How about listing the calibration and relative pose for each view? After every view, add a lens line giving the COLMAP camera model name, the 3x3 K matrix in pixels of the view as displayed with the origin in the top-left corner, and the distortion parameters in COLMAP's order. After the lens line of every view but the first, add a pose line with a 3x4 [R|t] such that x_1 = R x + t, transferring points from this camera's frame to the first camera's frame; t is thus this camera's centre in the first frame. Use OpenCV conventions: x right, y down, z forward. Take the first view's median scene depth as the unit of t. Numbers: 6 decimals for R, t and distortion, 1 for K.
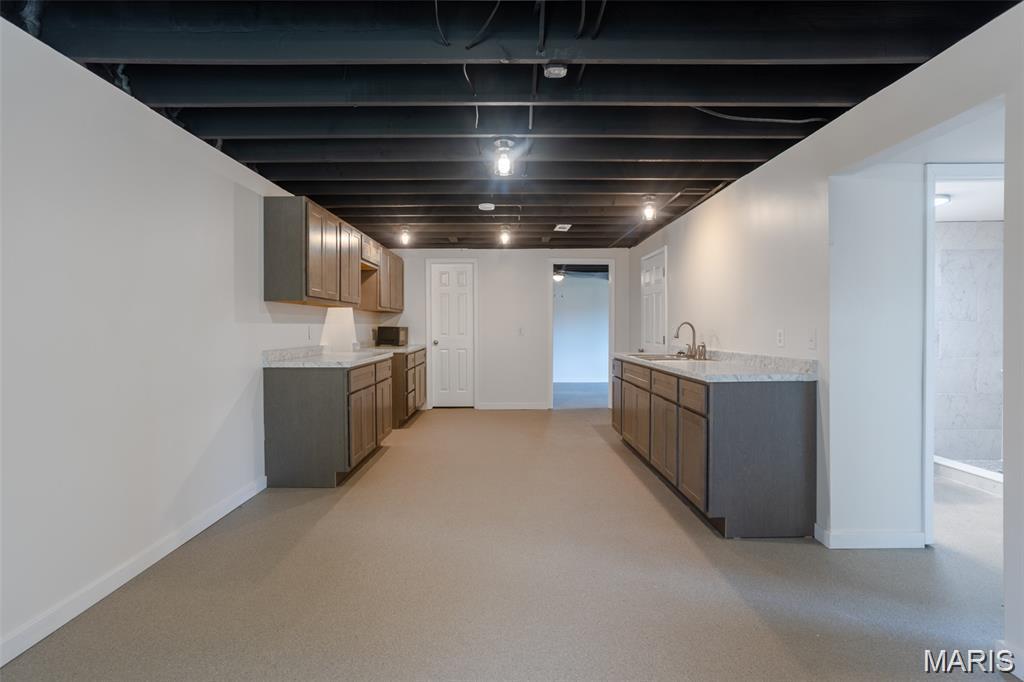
lens RADIAL K [[495.1, 0, 507.2], [0, 495.1, 328.5], [0, 0, 1]] dist [-0.003232, 0.001294]
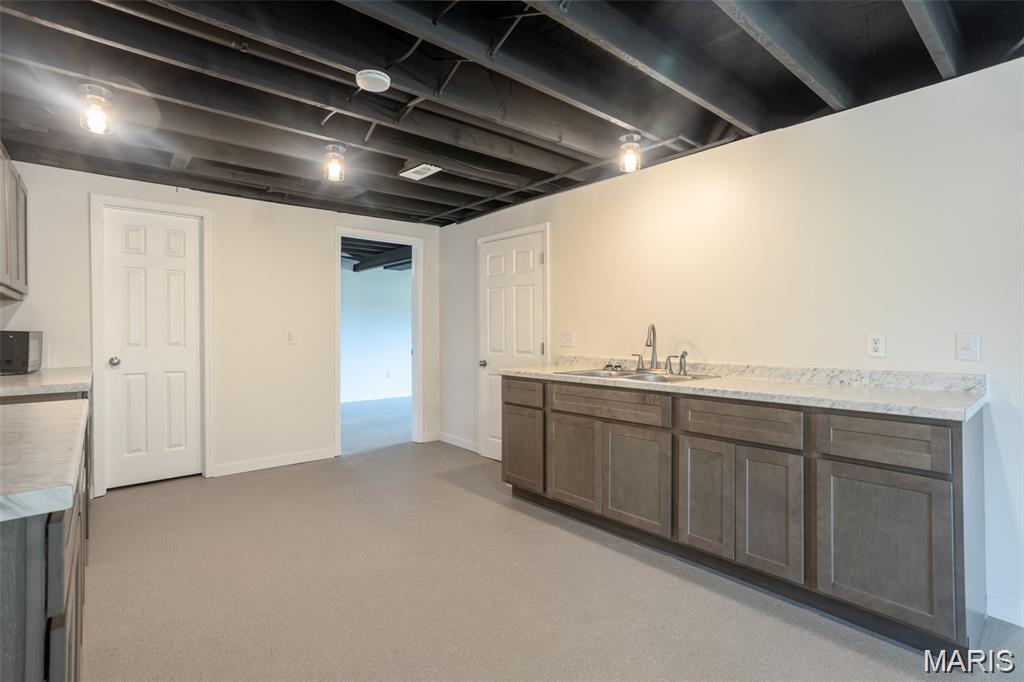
lens RADIAL K [[495.1, 0, 507.2], [0, 495.1, 328.5], [0, 0, 1]] dist [-0.003232, 0.001294]
pose [[0.766496, 0.001732, 0.642246, -0.175101], [0.002912, 0.999977, -0.006172, -0.001555], [-0.642242, 0.006601, 0.766473, 0.379064]]
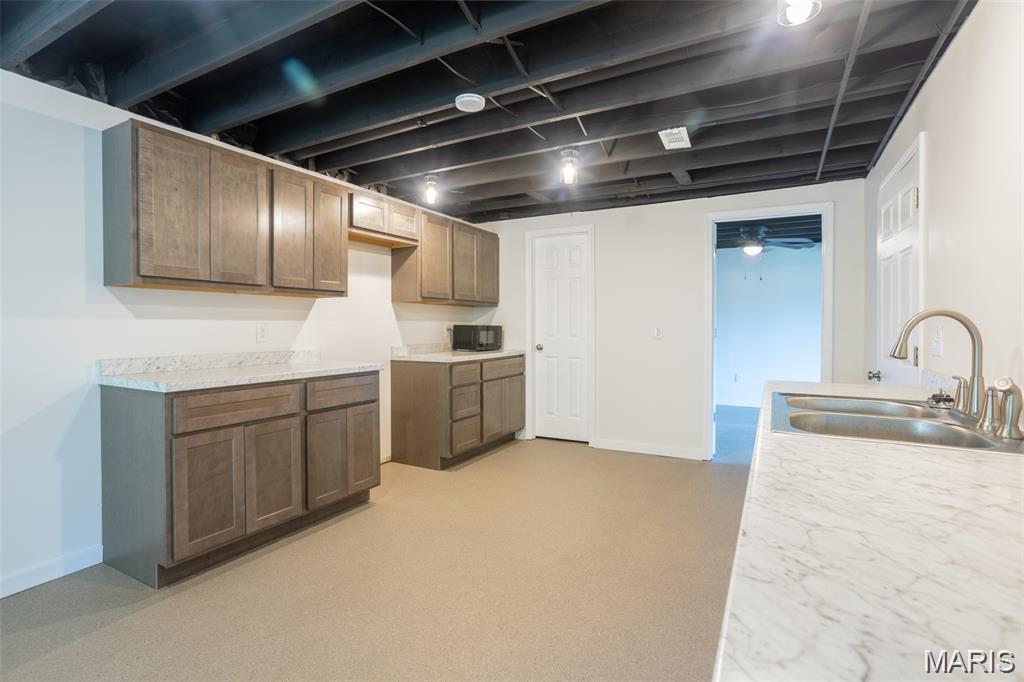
lens RADIAL K [[495.1, 0, 507.2], [0, 495.1, 328.5], [0, 0, 1]] dist [-0.003232, 0.001294]
pose [[0.875131, 0.005726, -0.483853, 0.176810], [-0.004926, 0.999984, 0.002923, -0.000895], [0.483862, -0.000175, 0.875144, 0.376680]]
